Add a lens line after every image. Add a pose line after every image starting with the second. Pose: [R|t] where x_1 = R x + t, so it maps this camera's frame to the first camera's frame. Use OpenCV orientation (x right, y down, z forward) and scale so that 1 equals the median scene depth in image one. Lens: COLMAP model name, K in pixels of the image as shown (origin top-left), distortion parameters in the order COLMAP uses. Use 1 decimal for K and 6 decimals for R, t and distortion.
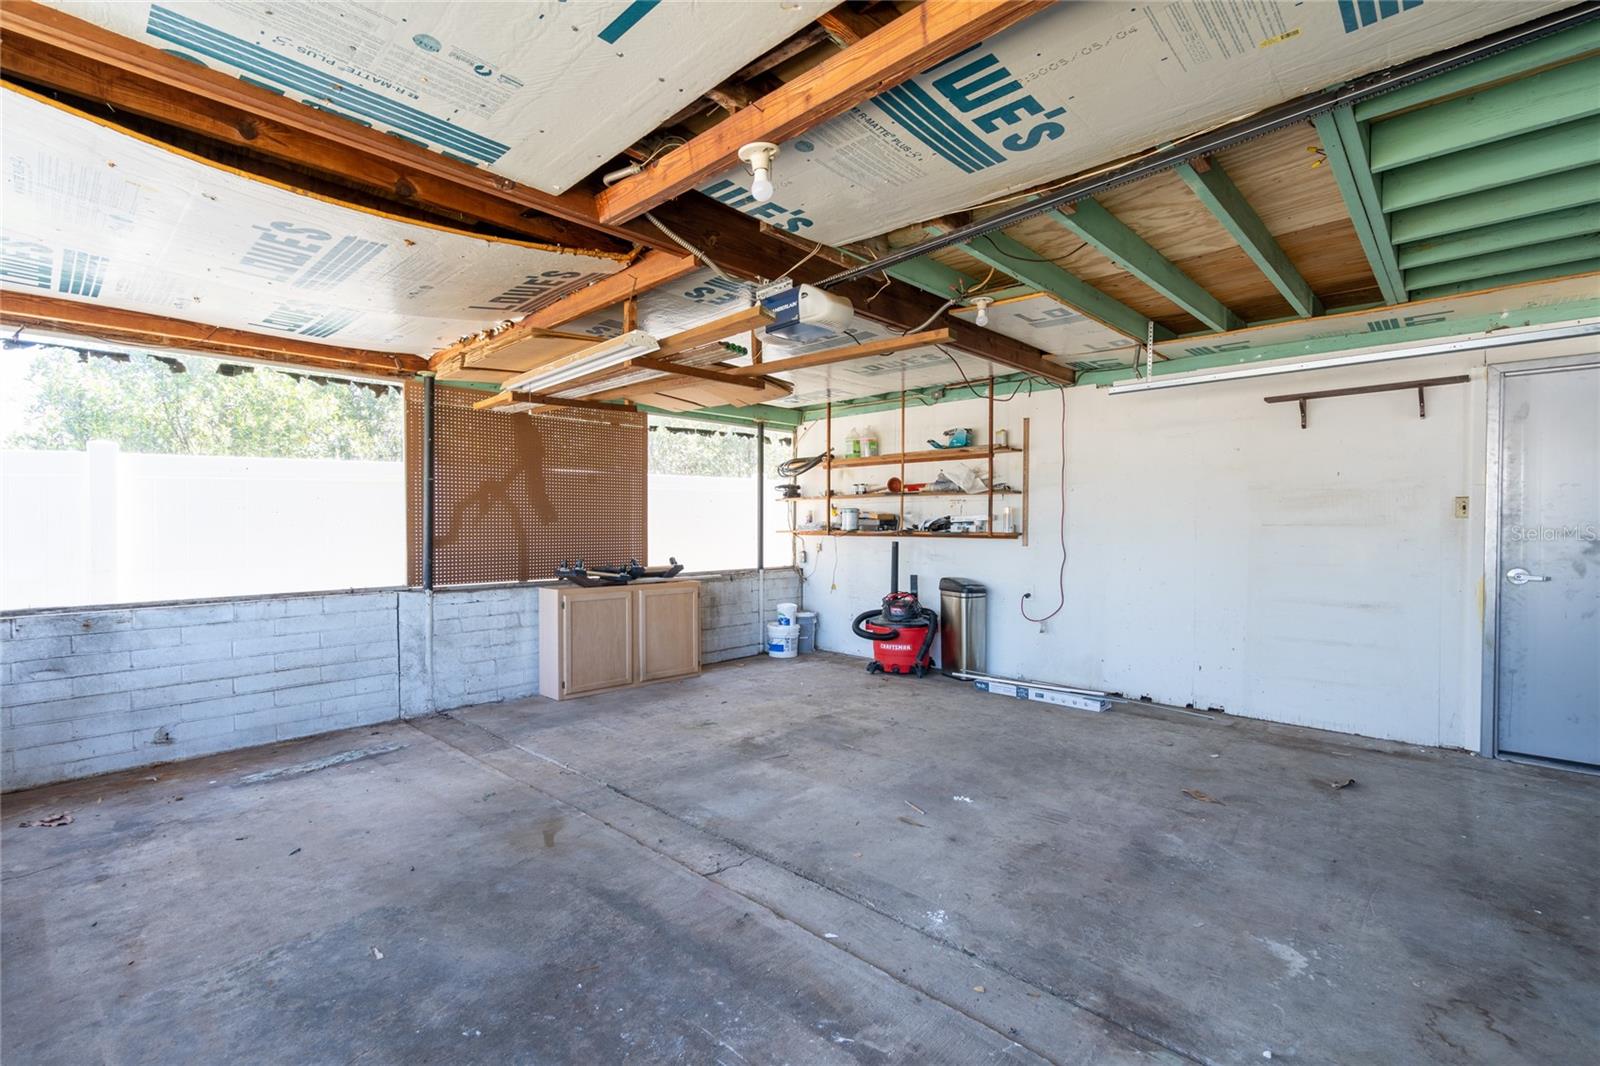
lens RADIAL K [[725.4, 0, 795.9], [0, 725.4, 532.8], [0, 0, 1]] dist [-0.001113, -0.000026]
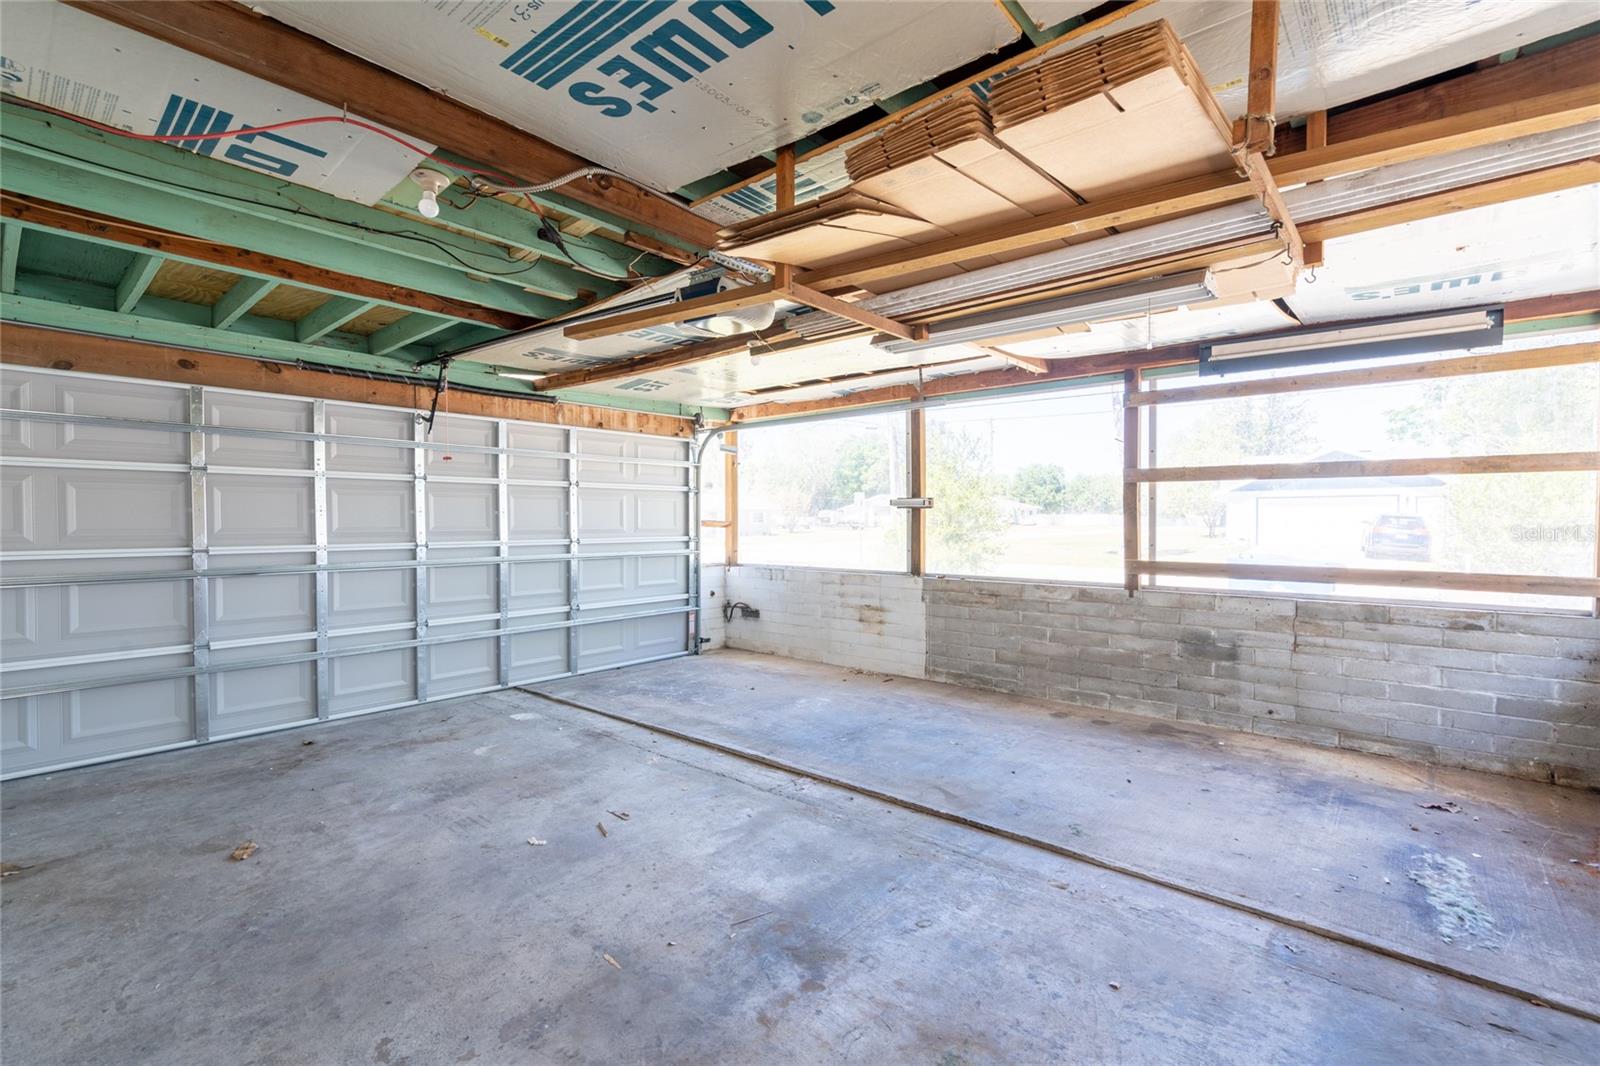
lens RADIAL K [[725.4, 0, 803.8], [0, 725.4, 530.5], [0, 0, 1]] dist [-0.001113, -0.000026]
pose [[-0.998723, 0.002530, -0.050457, -0.048247], [0.001262, 0.999683, 0.025143, -0.029042], [0.050505, 0.025047, -0.998410, 1.927658]]
